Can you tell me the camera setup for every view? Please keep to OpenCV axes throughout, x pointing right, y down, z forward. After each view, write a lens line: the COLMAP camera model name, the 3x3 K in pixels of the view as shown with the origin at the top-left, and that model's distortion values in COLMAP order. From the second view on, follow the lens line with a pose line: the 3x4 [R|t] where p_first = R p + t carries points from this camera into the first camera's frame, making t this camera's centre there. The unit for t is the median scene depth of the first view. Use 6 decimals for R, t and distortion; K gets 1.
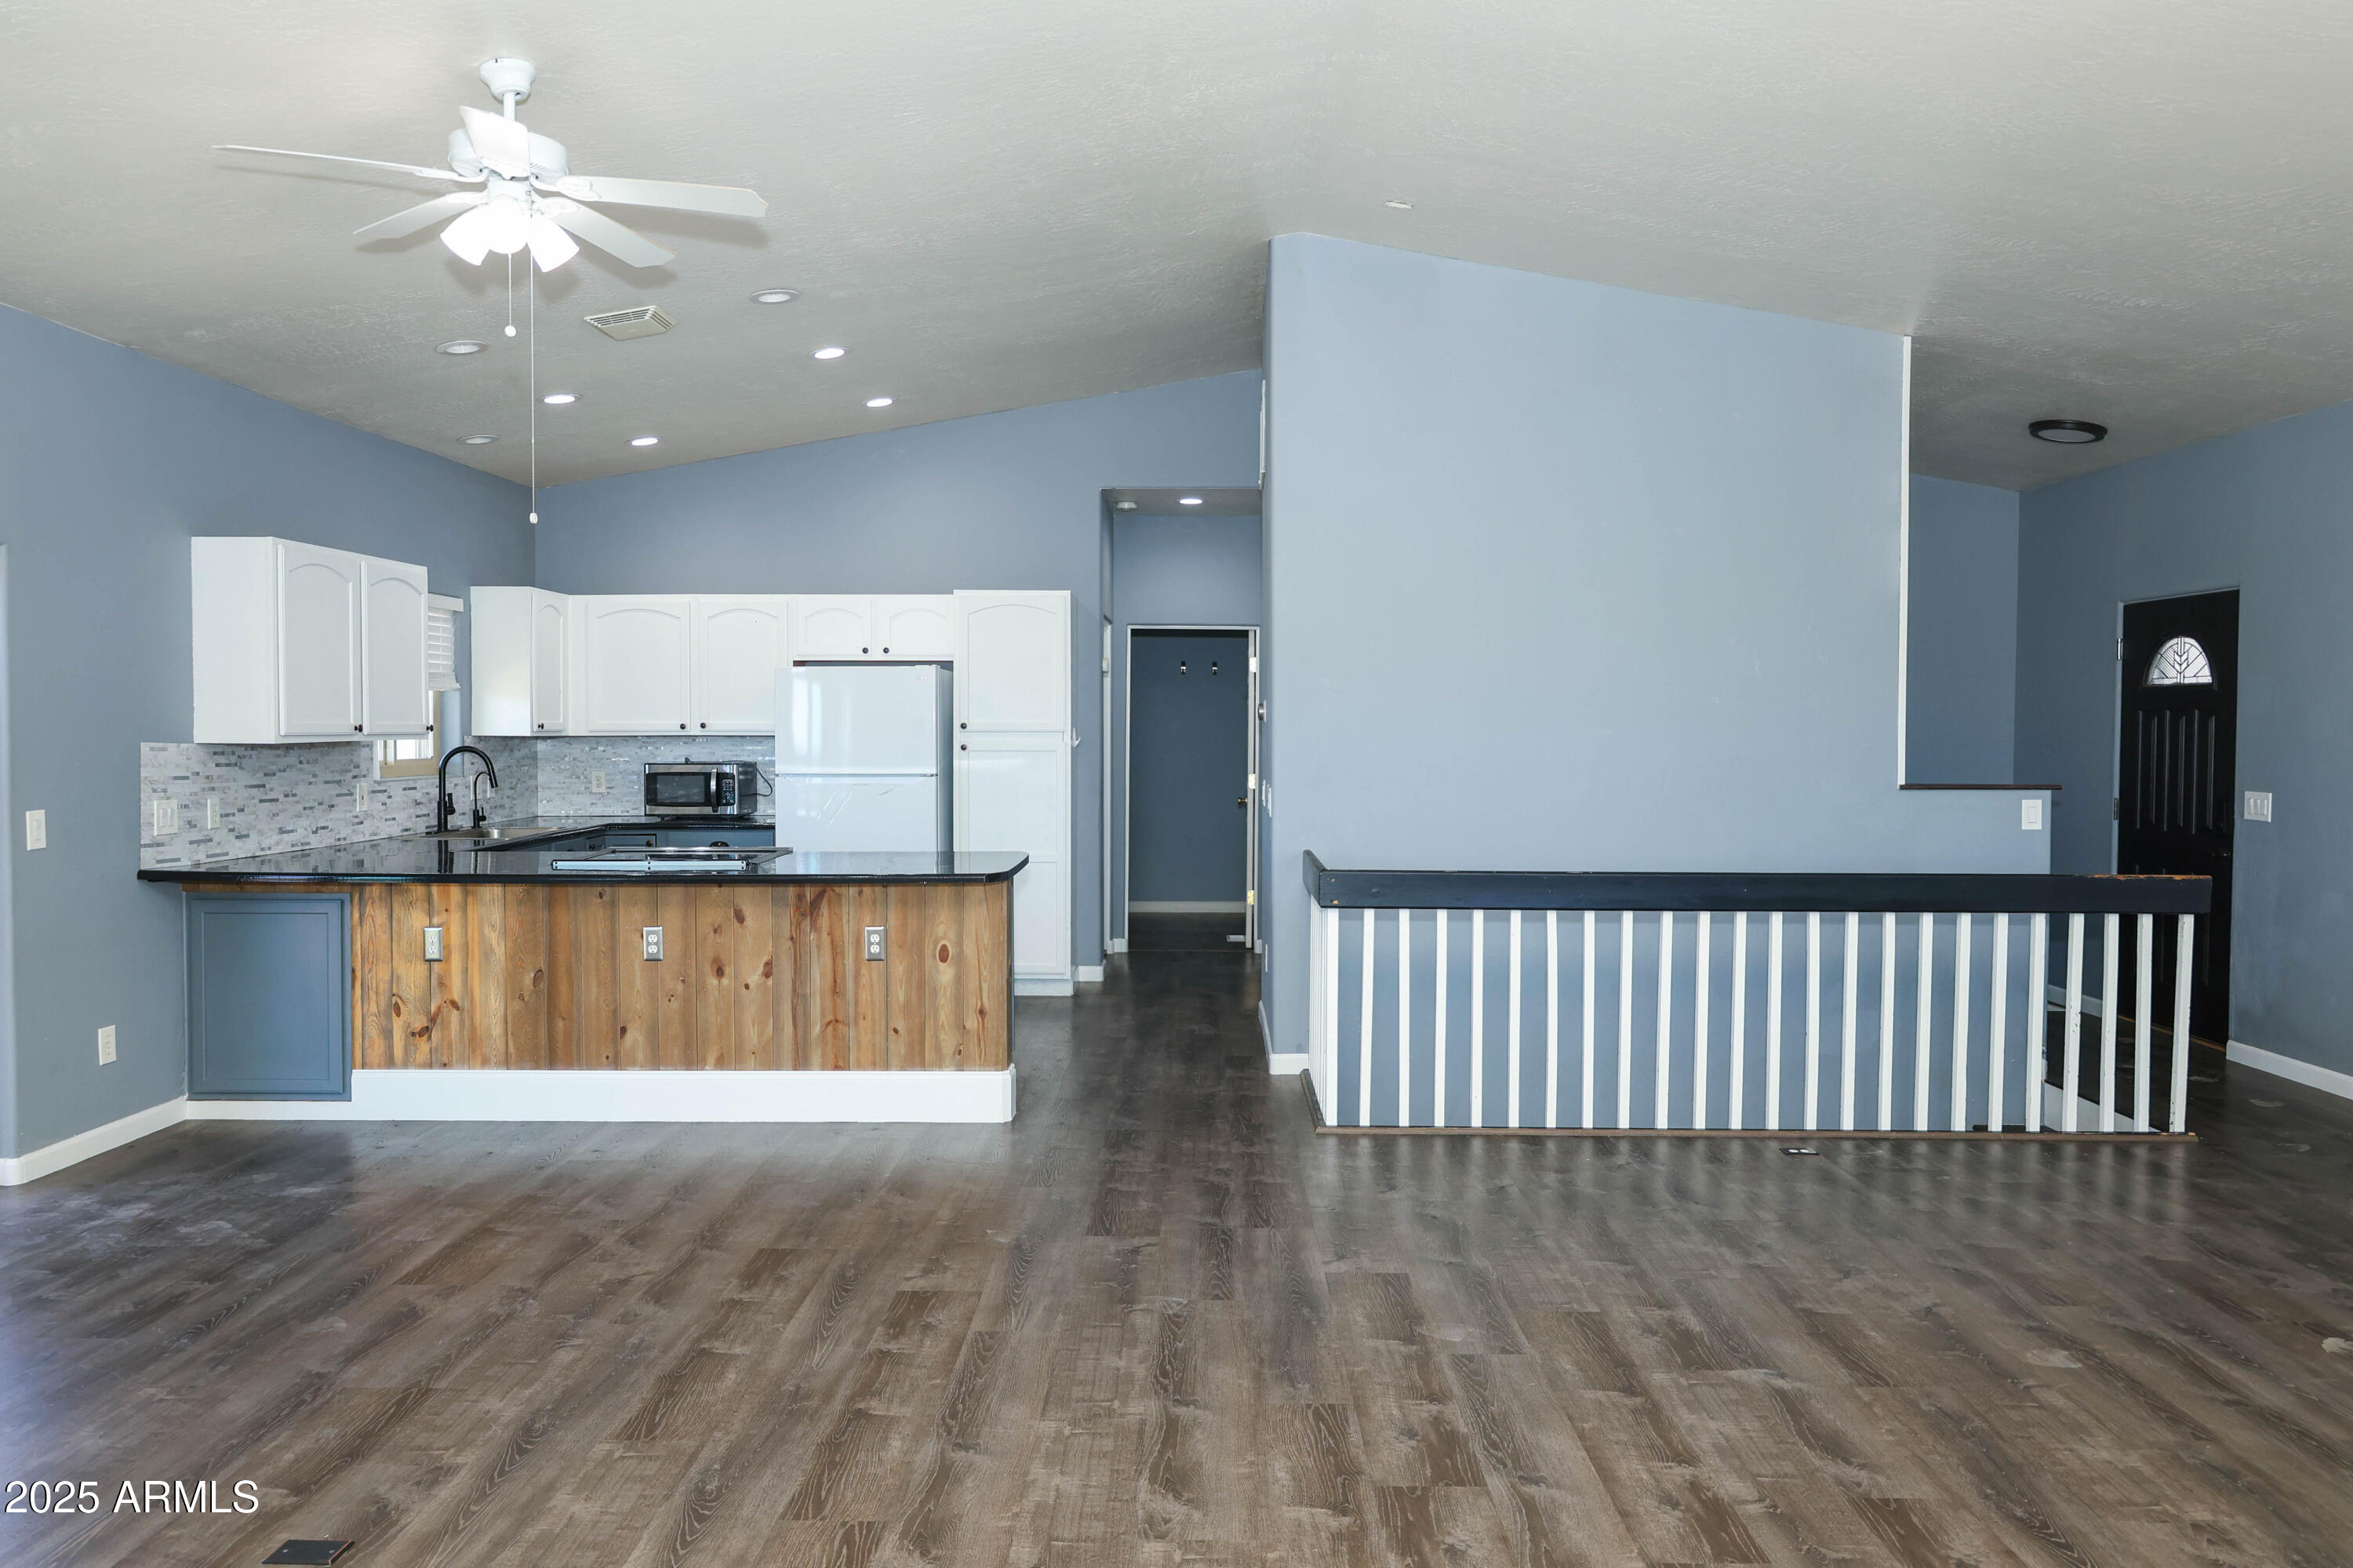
lens RADIAL K [[1637.9, 0, 1177.4], [0, 1637.9, 781.6], [0, 0, 1]] dist [0.001657, -0.003605]
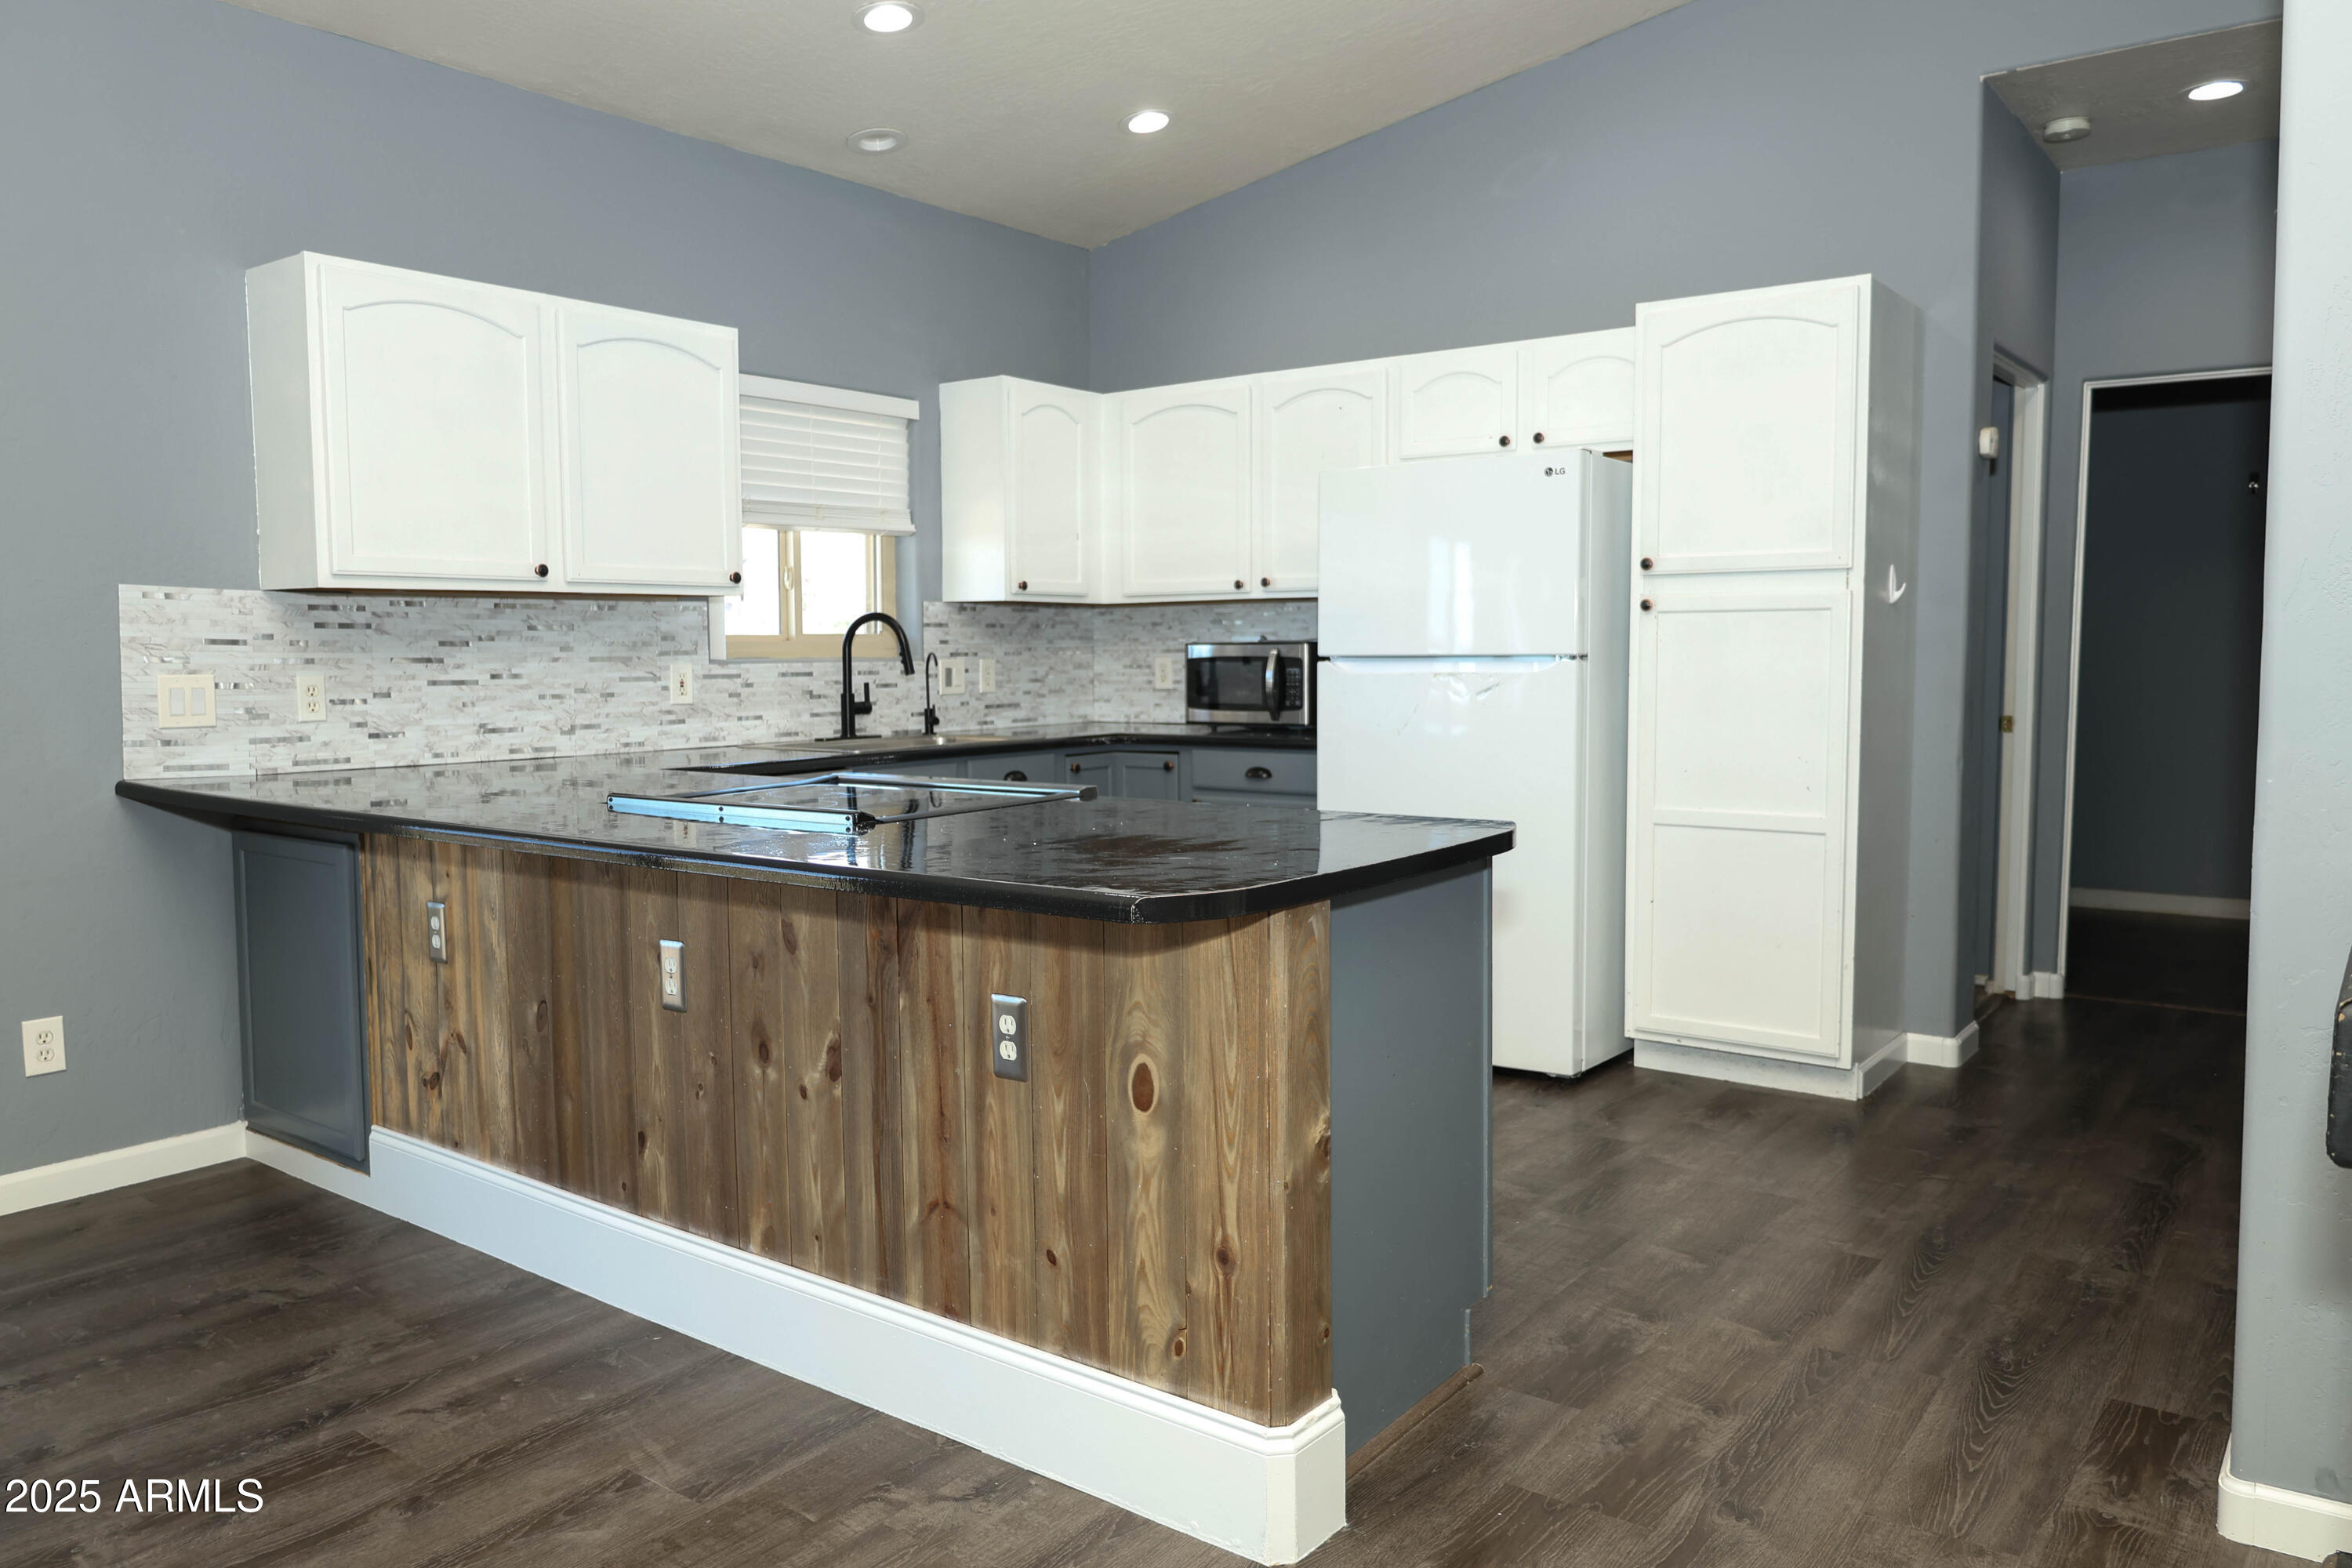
lens RADIAL K [[1637.1, 0, 1170.4], [0, 1637.1, 782.5], [0, 0, 1]] dist [0.001657, -0.003605]
pose [[0.805892, 0.043292, -0.590477, 0.084691], [-0.013274, 0.998394, 0.055083, 0.012616], [0.591913, -0.036553, 0.805172, 0.695695]]
